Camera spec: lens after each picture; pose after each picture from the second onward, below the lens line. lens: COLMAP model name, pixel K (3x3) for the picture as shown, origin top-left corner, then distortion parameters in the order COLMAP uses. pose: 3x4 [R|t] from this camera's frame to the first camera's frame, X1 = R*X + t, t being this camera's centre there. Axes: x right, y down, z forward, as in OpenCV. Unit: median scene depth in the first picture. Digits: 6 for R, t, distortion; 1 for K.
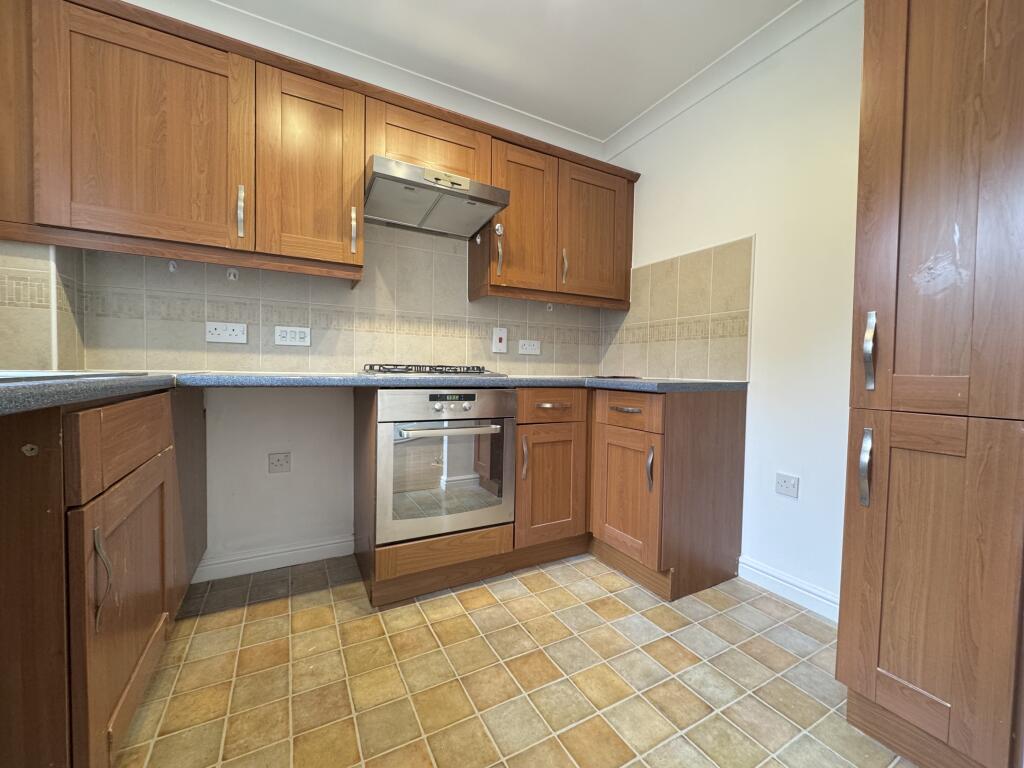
lens RADIAL K [[410.6, 0, 512.0], [0, 410.6, 384.0], [0, 0, 1]] dist [-0.005190, -0.000015]
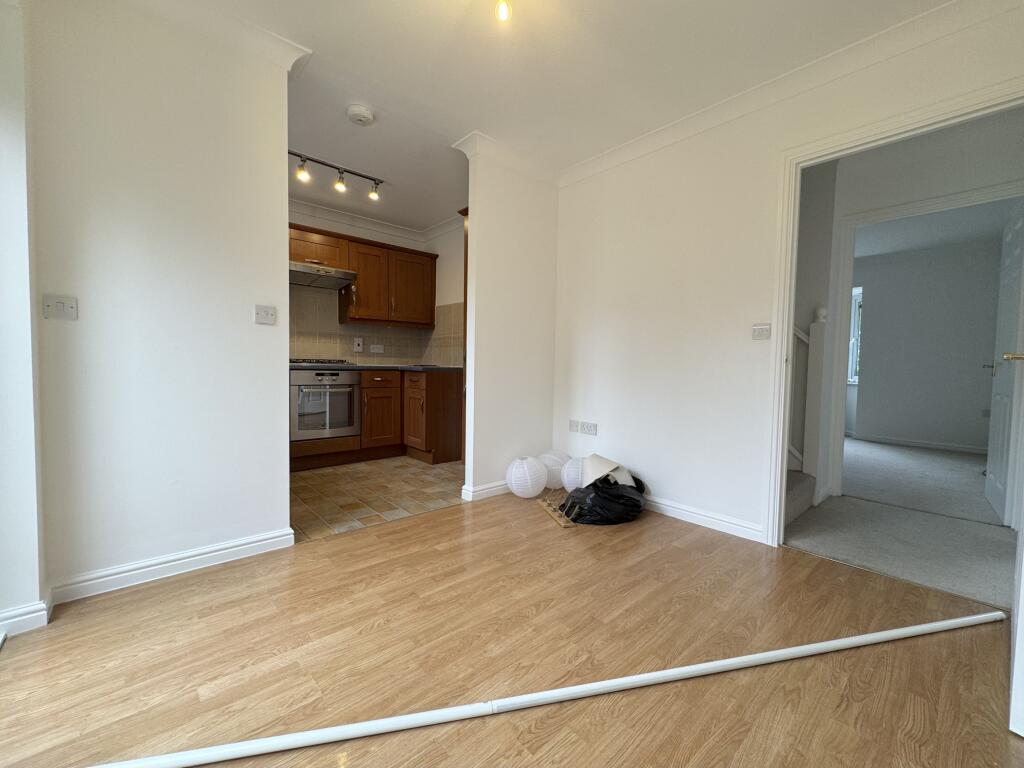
lens RADIAL K [[410.6, 0, 512.0], [0, 410.6, 384.0], [0, 0, 1]] dist [-0.005190, -0.000015]
pose [[0.972283, -0.010775, 0.233560, 0.268065], [0.006064, 0.999764, 0.020880, 0.040362], [-0.233730, -0.018885, 0.972118, -1.196796]]
